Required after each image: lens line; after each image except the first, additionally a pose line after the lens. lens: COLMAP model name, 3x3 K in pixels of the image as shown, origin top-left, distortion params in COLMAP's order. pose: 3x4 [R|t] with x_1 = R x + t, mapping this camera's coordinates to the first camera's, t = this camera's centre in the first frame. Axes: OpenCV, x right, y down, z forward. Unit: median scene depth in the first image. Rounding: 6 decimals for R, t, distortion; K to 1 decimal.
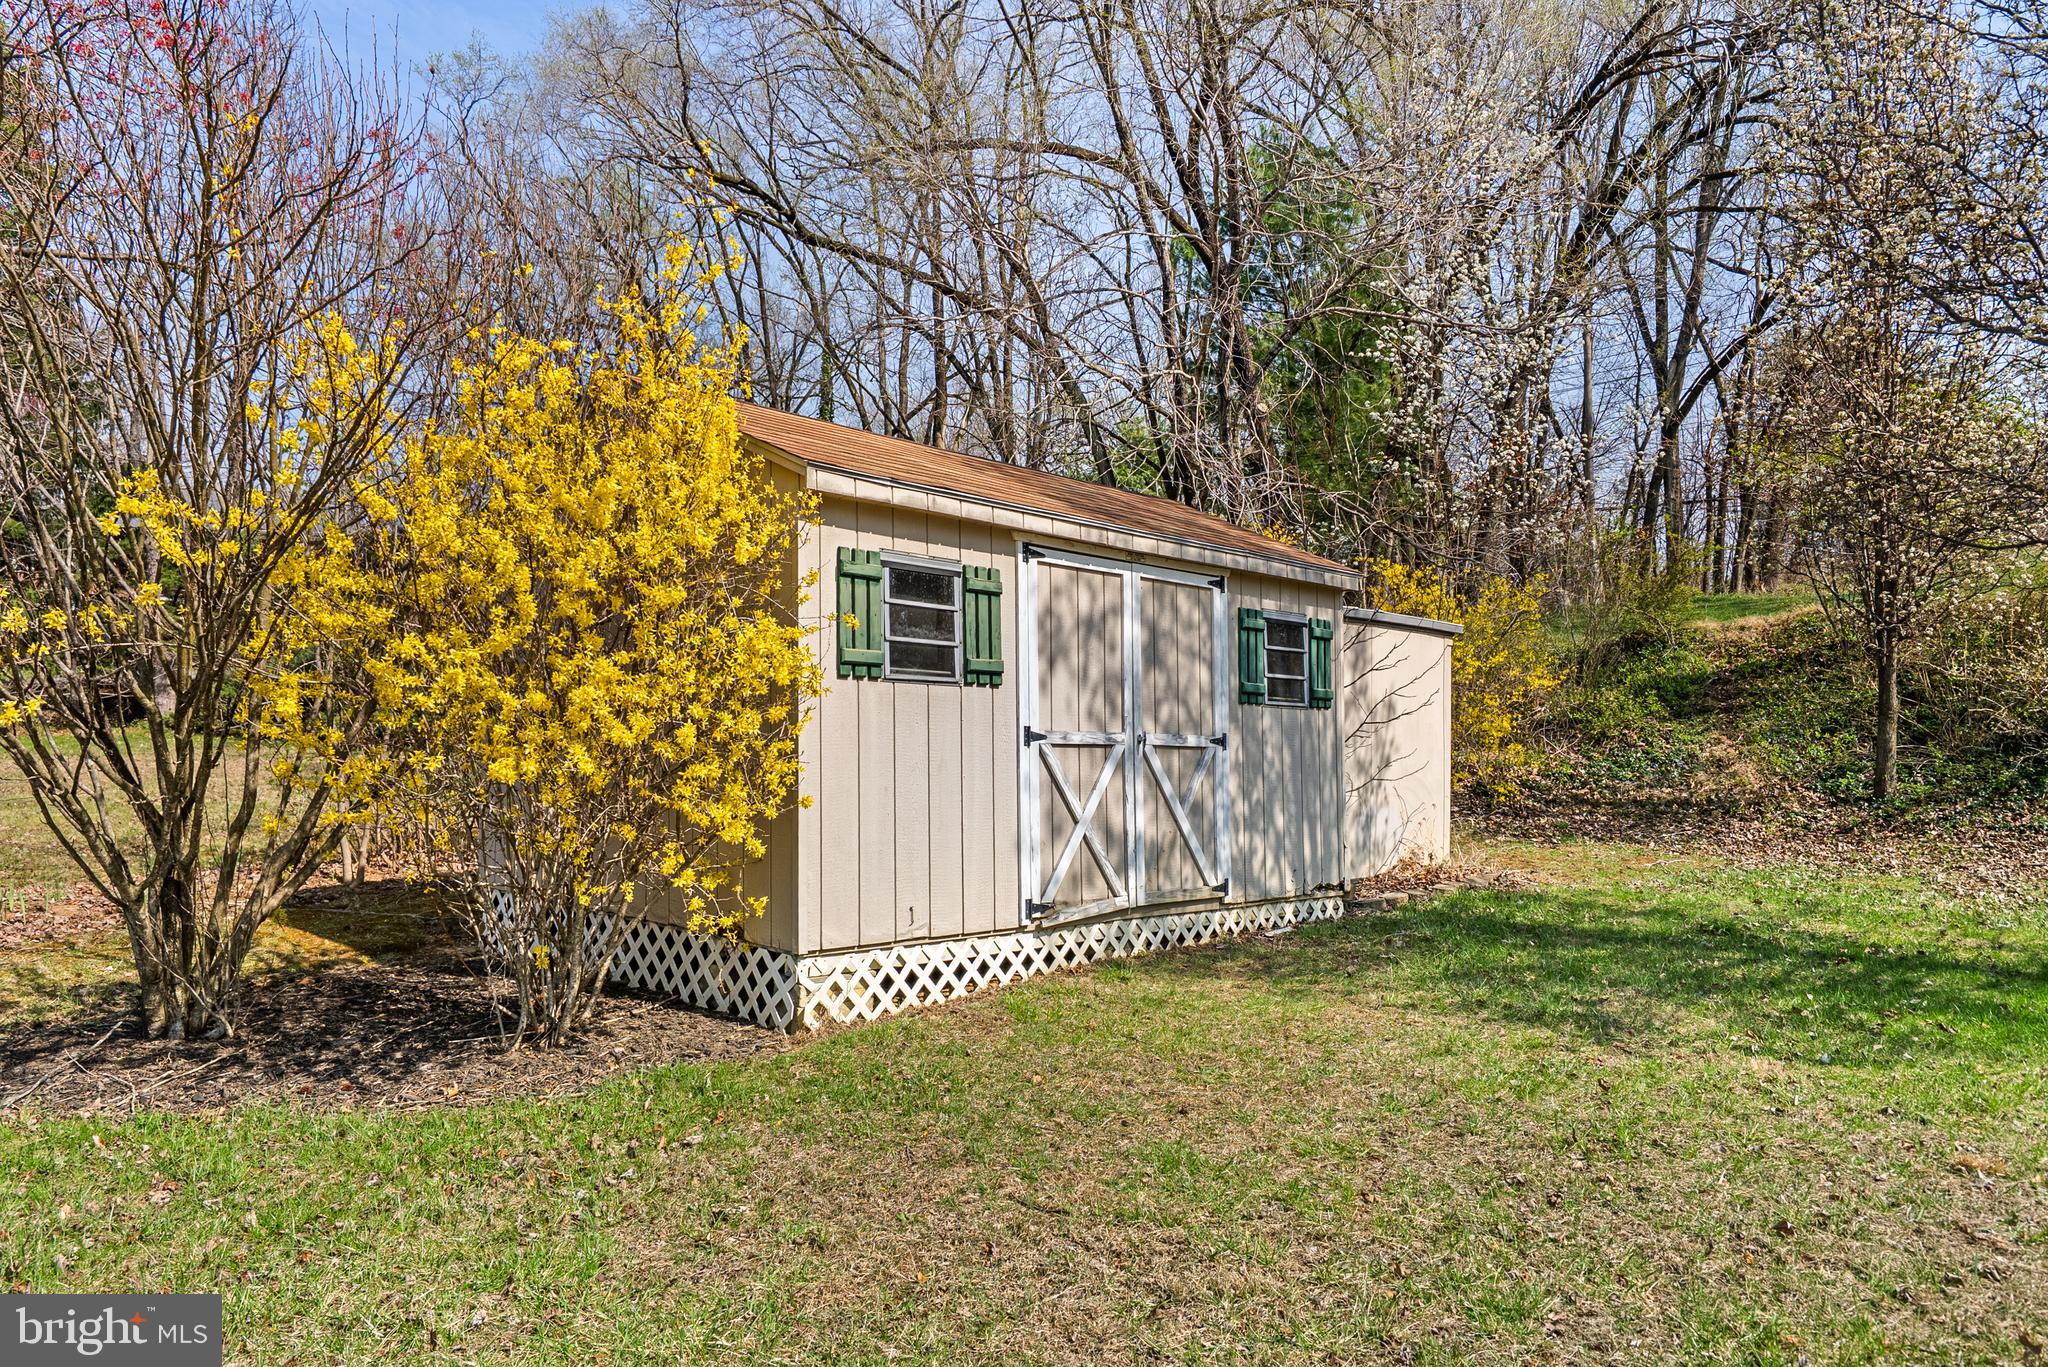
lens RADIAL K [[1355.1, 0, 1019.0], [0, 1355.1, 692.2], [0, 0, 1]] dist [0.006419, 0.001190]
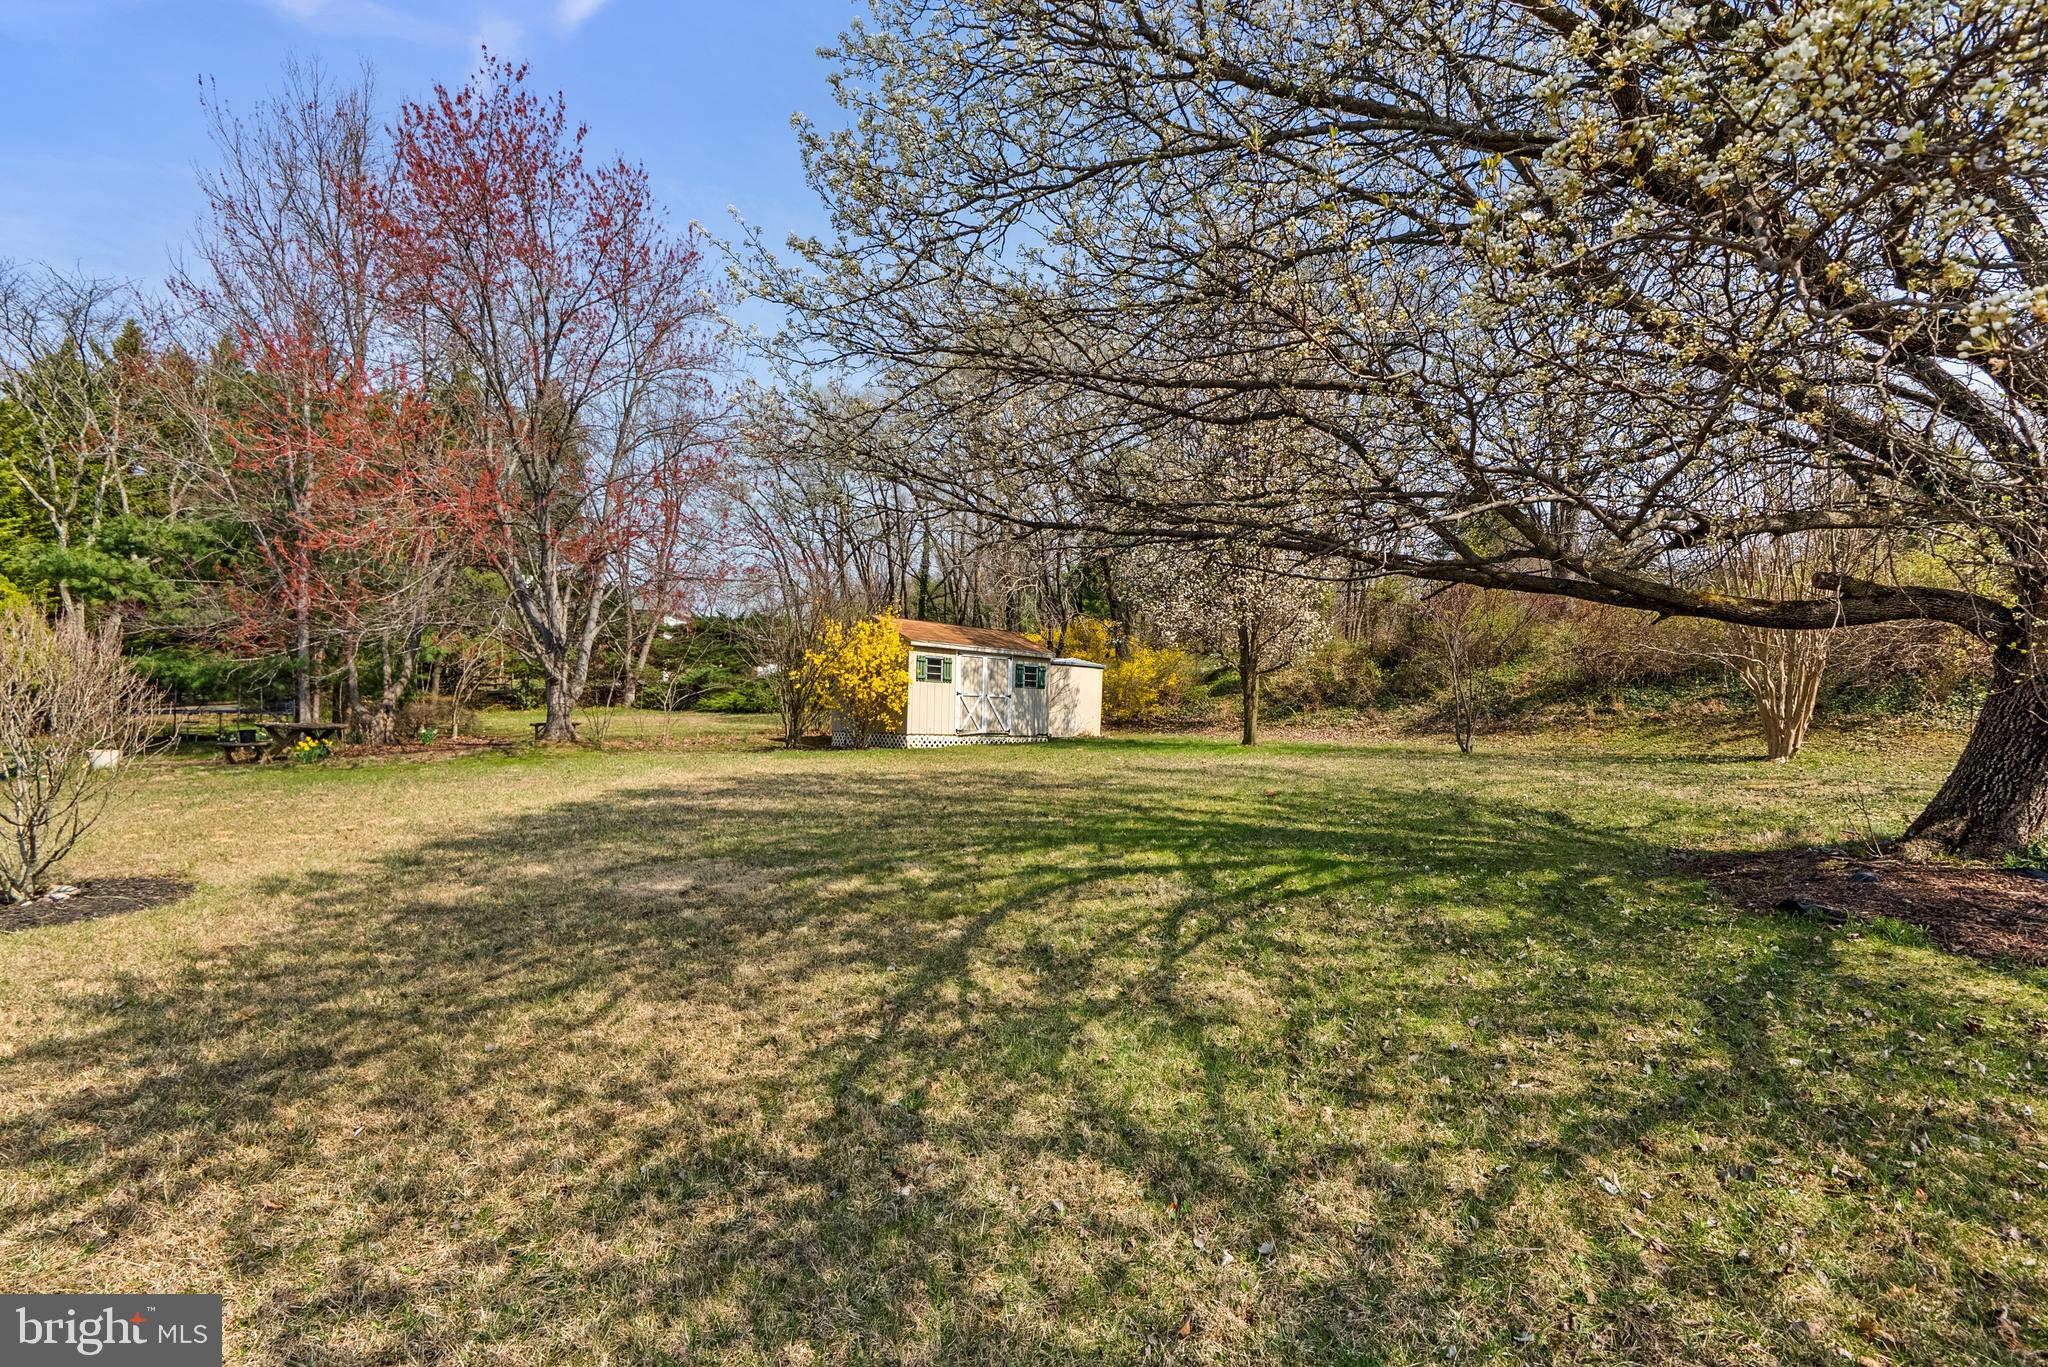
lens RADIAL K [[938.5, 0, 1027.1], [0, 938.5, 669.1], [0, 0, 1]] dist [-0.008270, 0.003704]
pose [[0.999272, 0.012092, -0.036174, 0.343147], [-0.012624, 0.999815, -0.014497, -0.008356], [0.035992, 0.014943, 0.999240, -2.101465]]
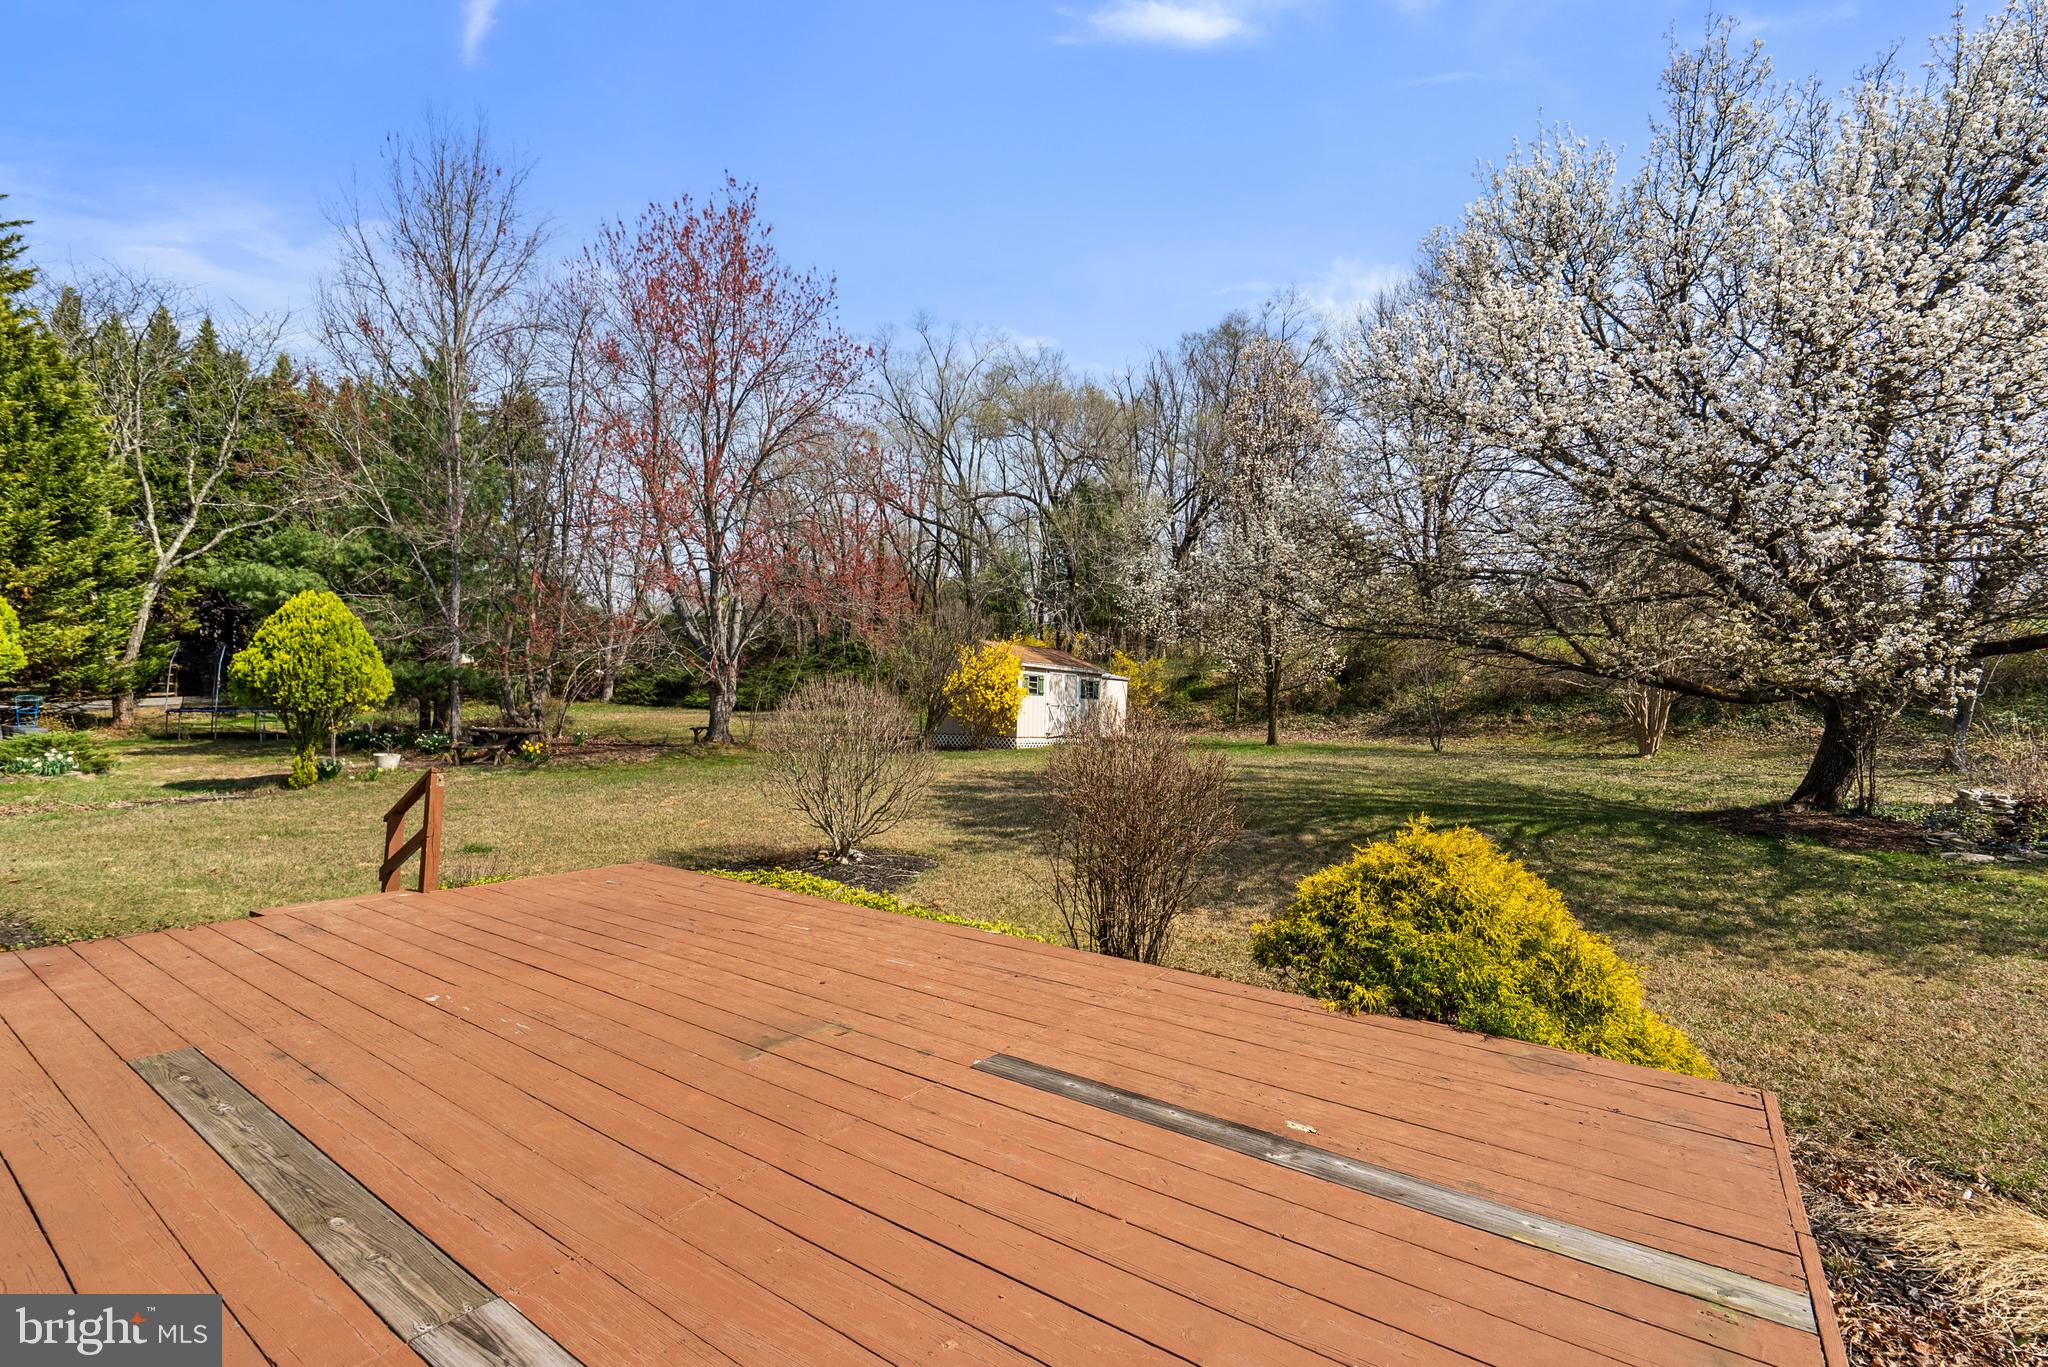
lens RADIAL K [[938.5, 0, 1022.9], [0, 938.5, 694.7], [0, 0, 1]] dist [-0.008270, 0.003704]
pose [[0.988340, 0.020535, 0.150870, -0.673427], [-0.024553, 0.999390, 0.024819, -0.099567], [-0.150268, -0.028234, 0.988242, -2.818195]]
